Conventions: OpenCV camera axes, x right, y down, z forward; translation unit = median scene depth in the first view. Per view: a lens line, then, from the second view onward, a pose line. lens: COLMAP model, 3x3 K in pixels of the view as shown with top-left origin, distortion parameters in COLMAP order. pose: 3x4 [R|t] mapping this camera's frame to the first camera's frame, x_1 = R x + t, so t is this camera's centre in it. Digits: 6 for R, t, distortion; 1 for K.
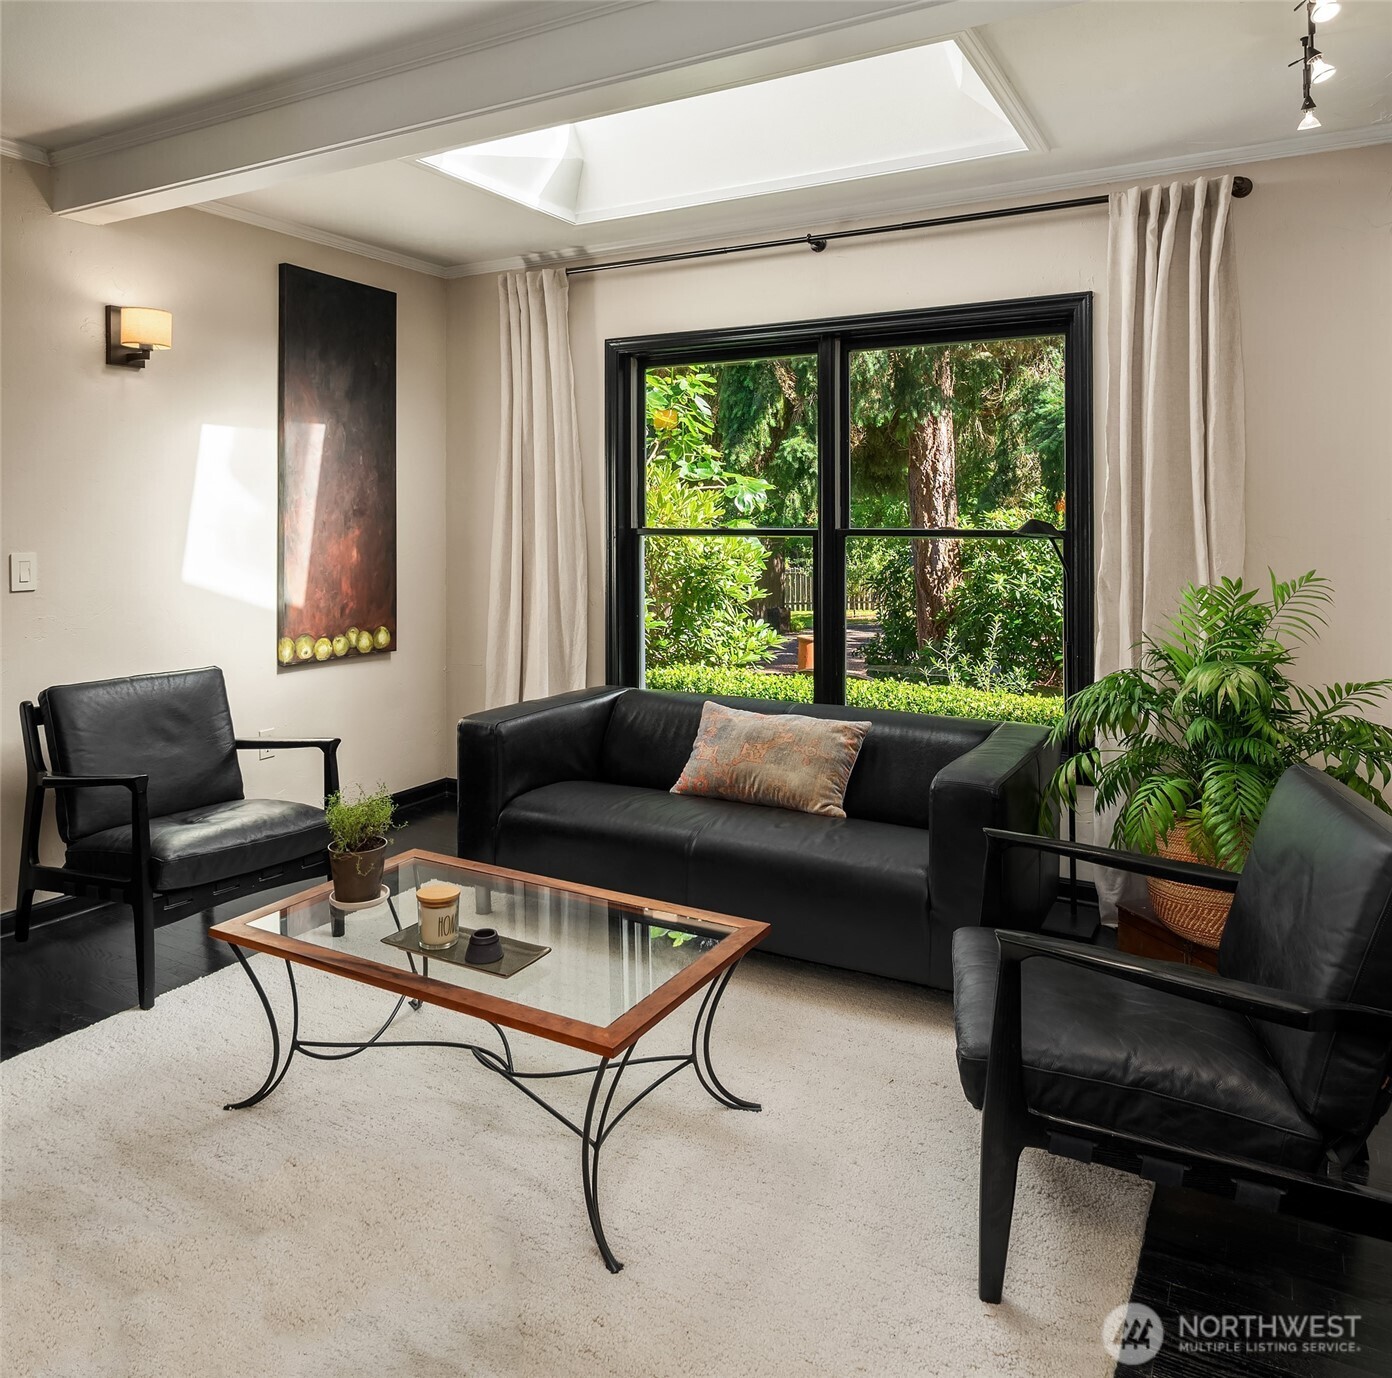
lens RADIAL K [[1036.8, 0, 692.1], [0, 1036.8, 594.7], [0, 0, 1]] dist [0.025108, 0.073924]
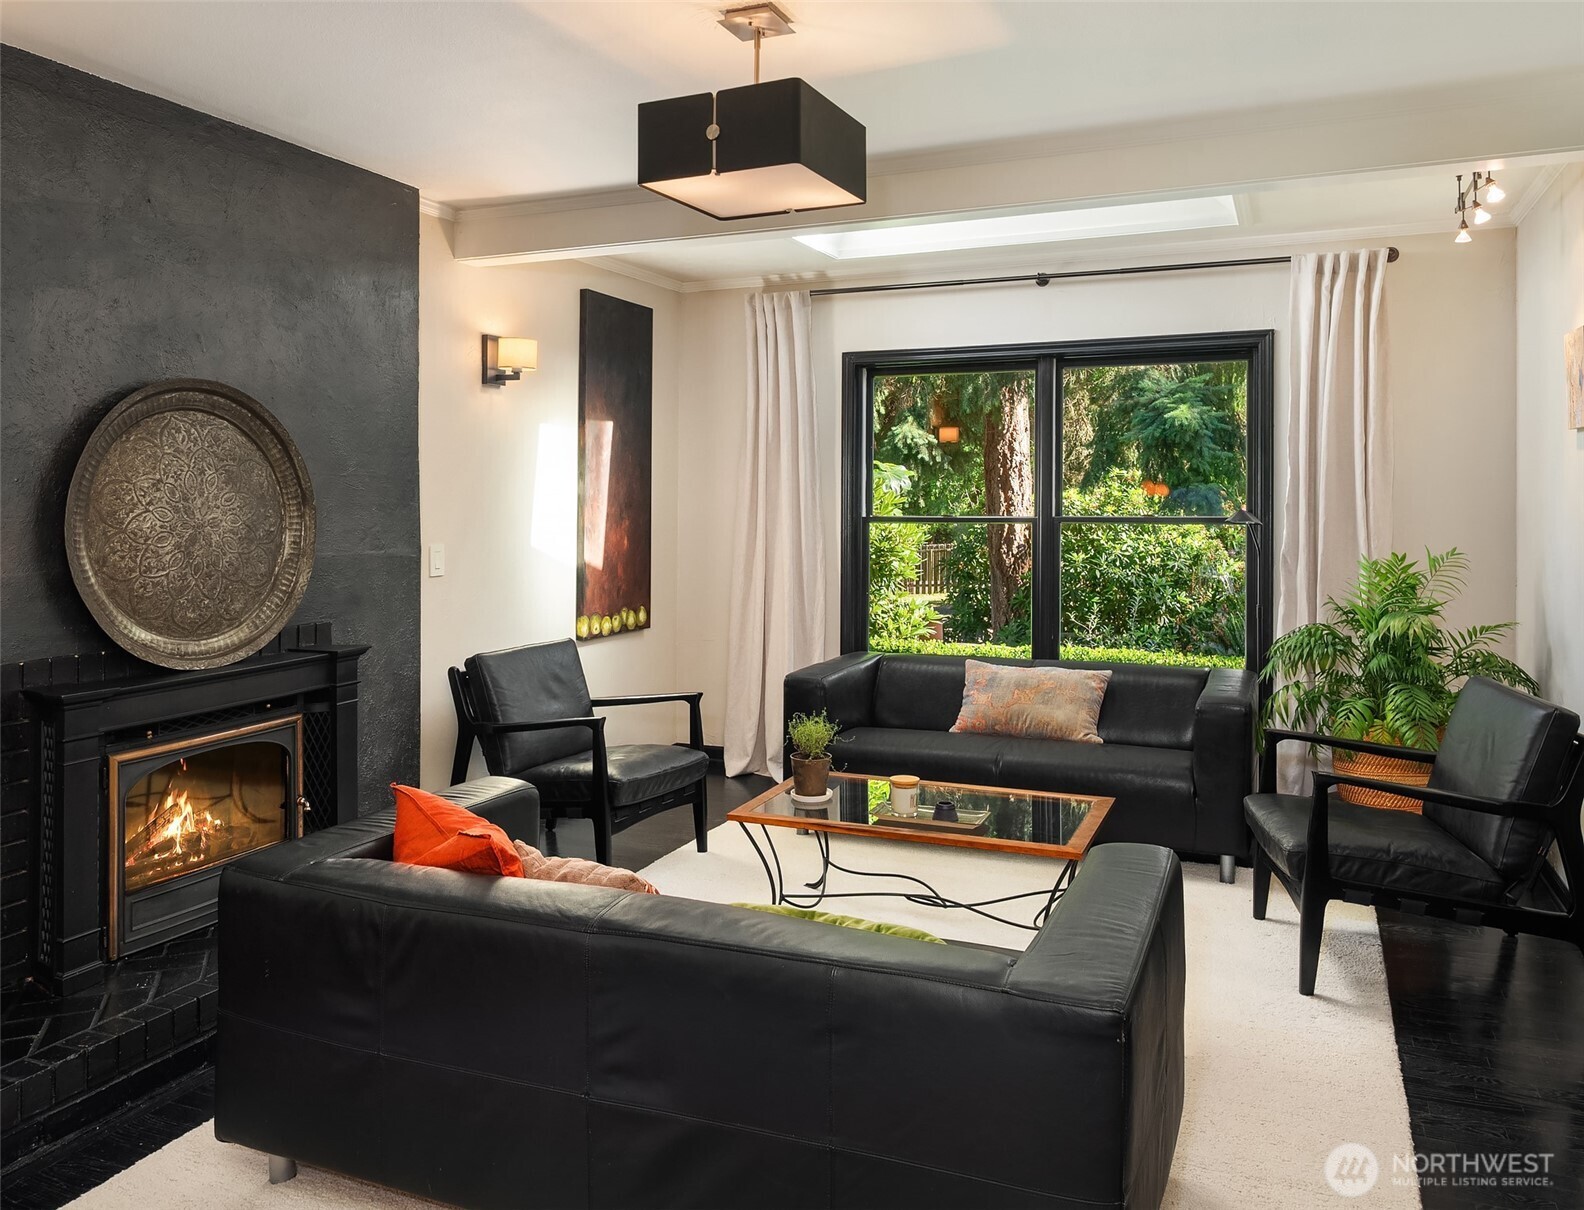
lens RADIAL K [[1221.0, 0, 792.0], [0, 1221.0, 605.0], [0, 0, 1]] dist [0.083324, 0.092106]
pose [[0.990734, -0.016538, 0.134805, -0.402383], [0.013865, 0.999689, 0.020746, 0.005358], [-0.135106, -0.018685, 0.990655, -0.420841]]
